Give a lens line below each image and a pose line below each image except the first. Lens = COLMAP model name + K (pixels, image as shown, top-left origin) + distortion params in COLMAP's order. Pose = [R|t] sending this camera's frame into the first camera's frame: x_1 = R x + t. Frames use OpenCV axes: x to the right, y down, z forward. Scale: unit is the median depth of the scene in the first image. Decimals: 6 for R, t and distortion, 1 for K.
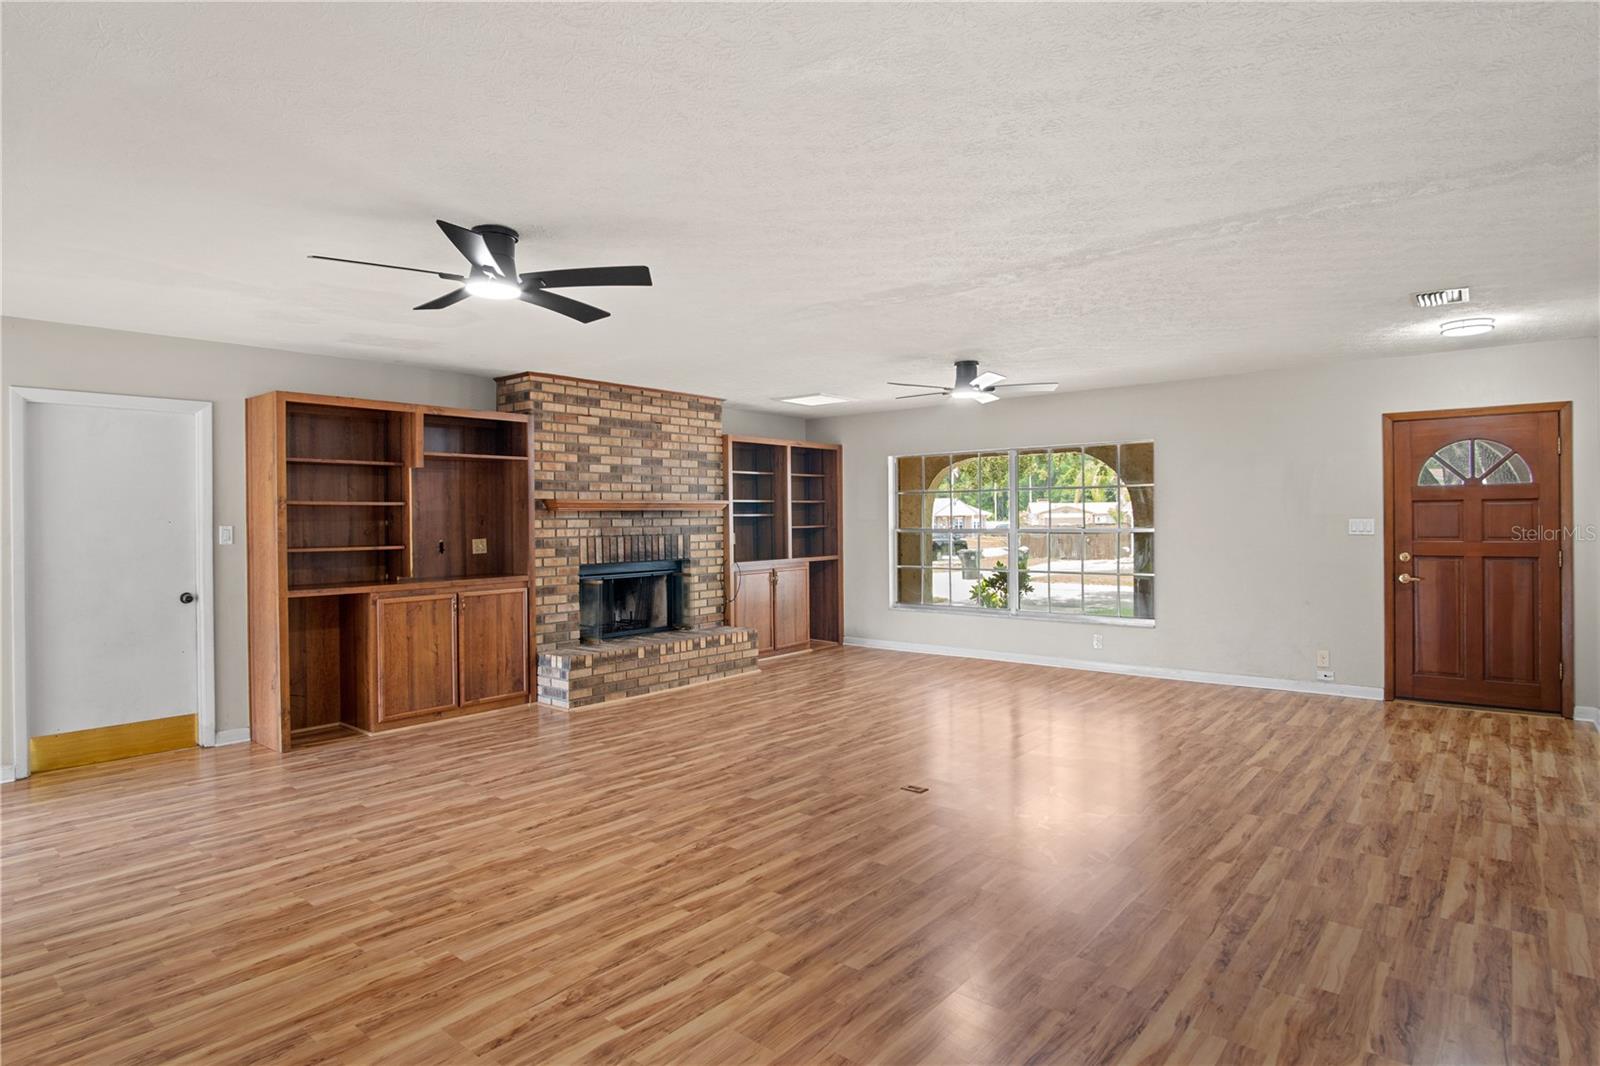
lens RADIAL K [[859.4, 0, 795.1], [0, 859.4, 526.9], [0, 0, 1]] dist [-0.031868, 0.007942]
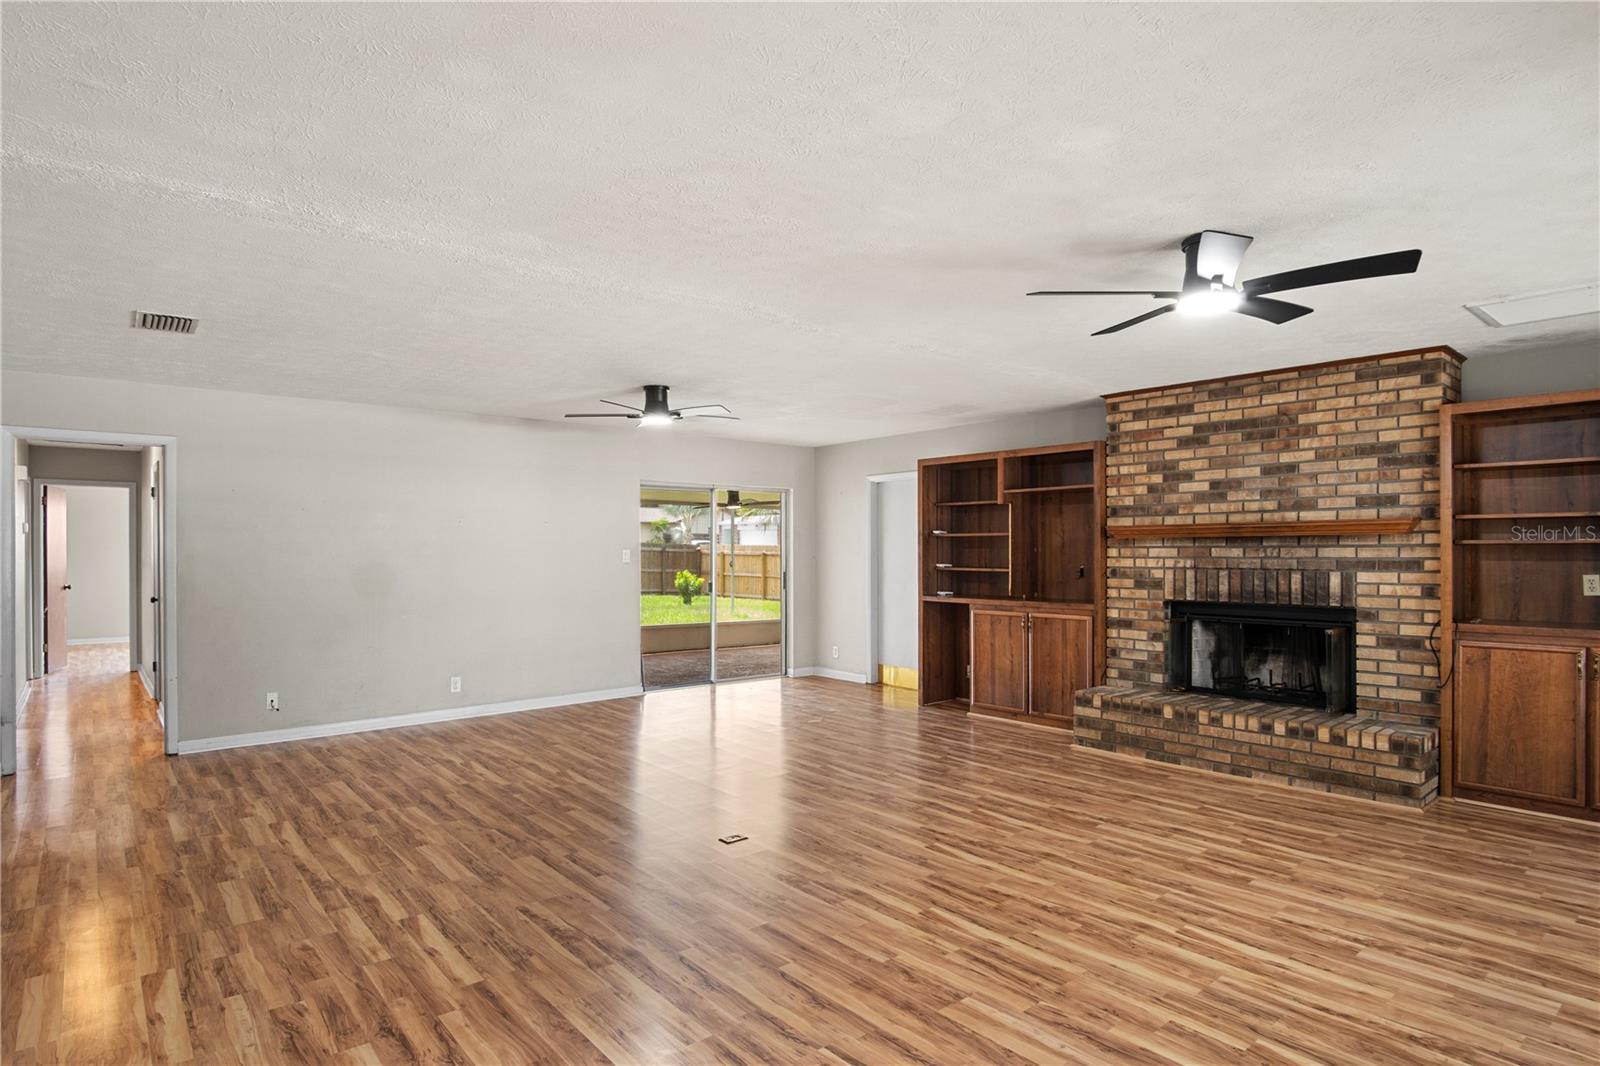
lens RADIAL K [[859.4, 0, 805.1], [0, 859.4, 546.9], [0, 0, 1]] dist [-0.031868, 0.007942]
pose [[-0.162465, 0.006596, -0.986692, 0.933993], [-0.005749, 0.999954, 0.007631, -0.019748], [0.986697, 0.006912, -0.162420, 1.090577]]
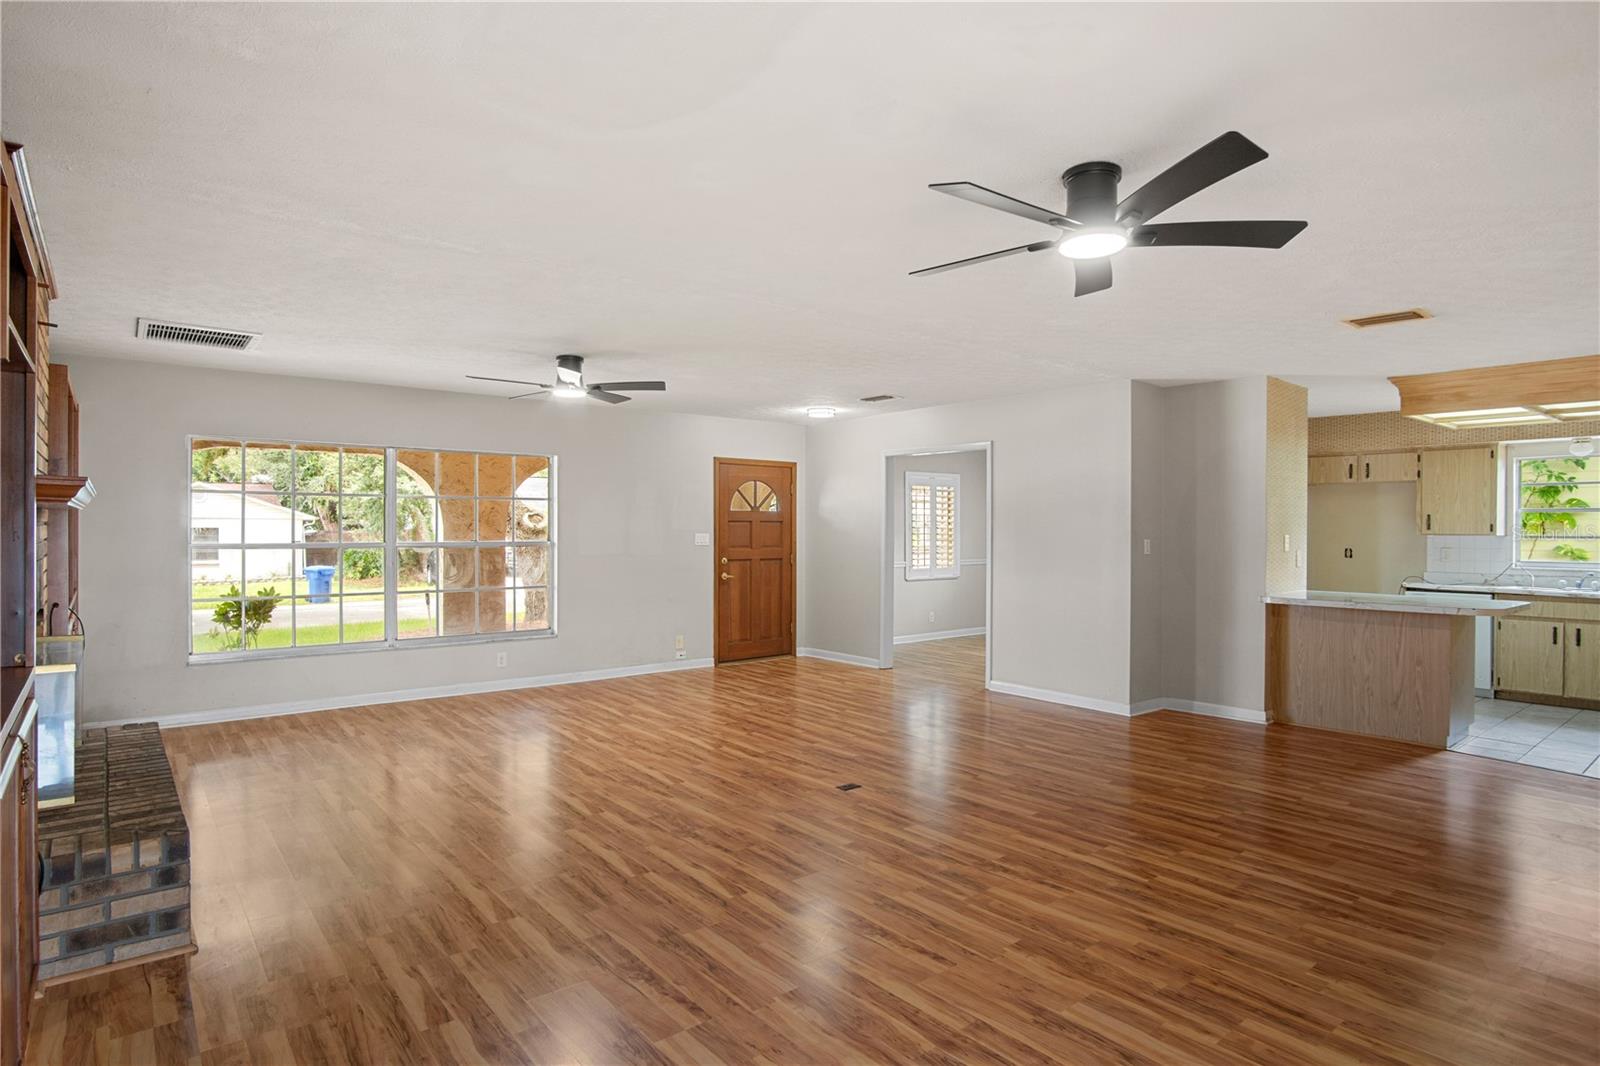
lens RADIAL K [[859.4, 0, 795.4], [0, 859.4, 535.7], [0, 0, 1]] dist [-0.031868, 0.007942]
pose [[0.190989, 0.002801, 0.981588, -0.814356], [0.001237, 0.999994, -0.003094, -0.001995], [-0.981591, 0.001805, 0.190985, 0.764840]]
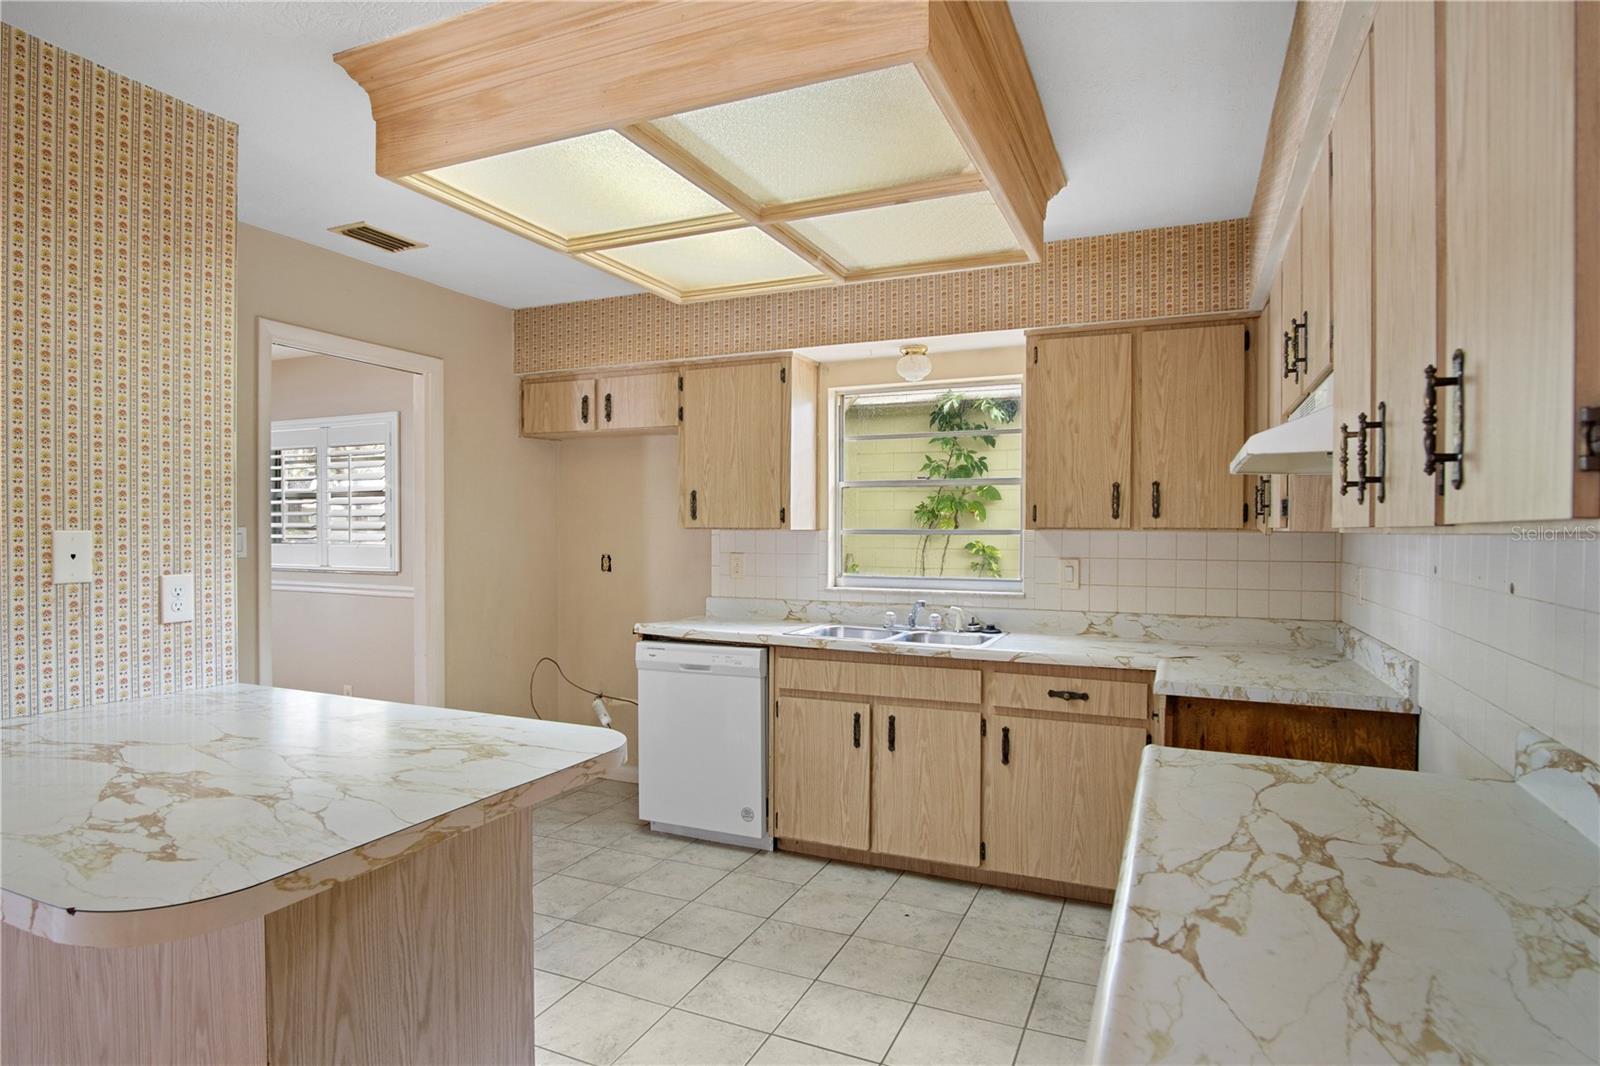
lens RADIAL K [[859.4, 0, 802.0], [0, 859.4, 537.5], [0, 0, 1]] dist [-0.031868, 0.007942]
pose [[-0.279390, -0.002023, 0.960176, 0.101942], [0.008097, 0.999957, 0.004463, -0.001587], [-0.960144, 0.009021, -0.279361, 0.057270]]
